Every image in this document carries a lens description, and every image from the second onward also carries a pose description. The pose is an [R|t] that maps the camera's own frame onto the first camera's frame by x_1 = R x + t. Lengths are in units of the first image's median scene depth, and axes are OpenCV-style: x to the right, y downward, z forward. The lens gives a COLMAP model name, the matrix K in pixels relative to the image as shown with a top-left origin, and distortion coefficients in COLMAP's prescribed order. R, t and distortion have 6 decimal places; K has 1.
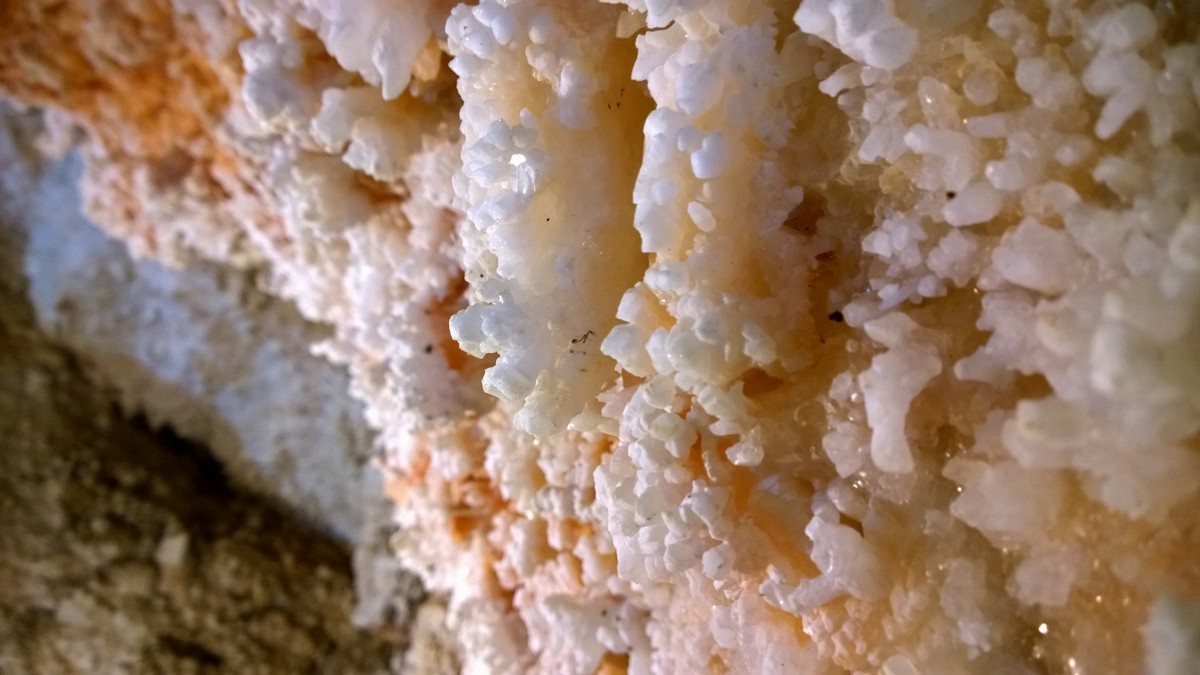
lens RADIAL K [[971.3, 0, 599.2], [0, 971.3, 347.0], [0, 0, 1]] dist [0.018462, -0.023781]
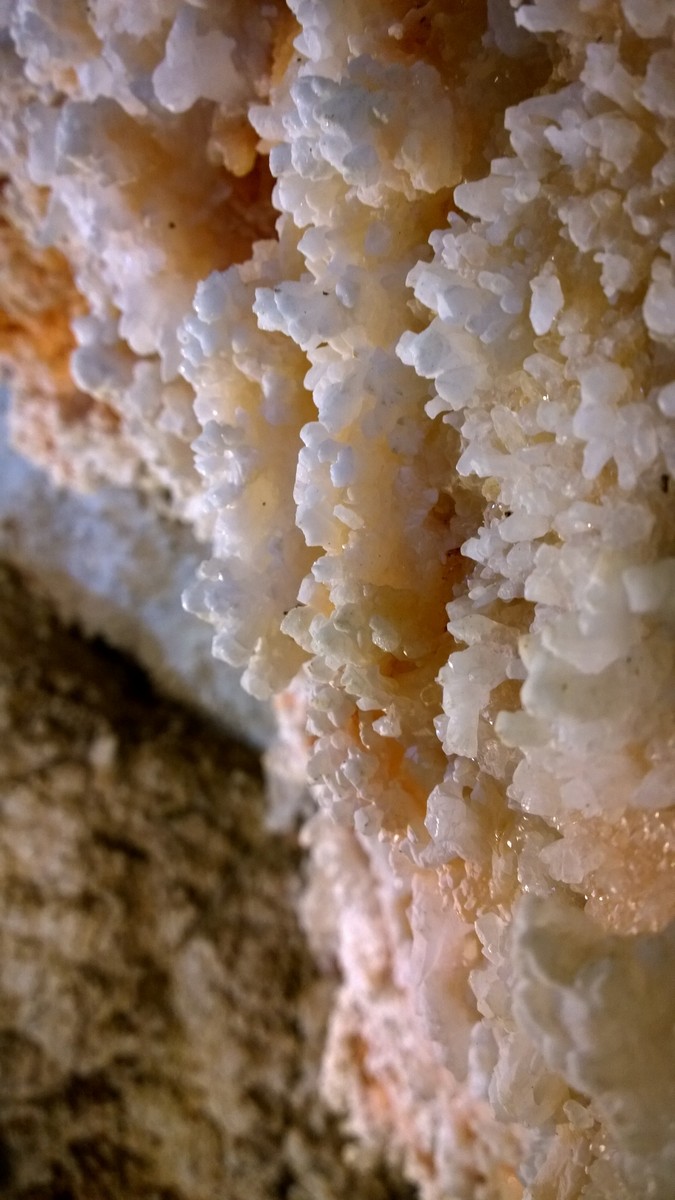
lens RADIAL K [[971.3, 0, 328.3], [0, 971.3, 592.5], [0, 0, 1]] dist [0.018462, -0.023781]
pose [[0.982820, -0.004112, -0.184518, 0.233740], [0.010580, 0.999363, 0.034084, -0.068503], [0.184261, -0.035451, 0.982238, -0.094339]]
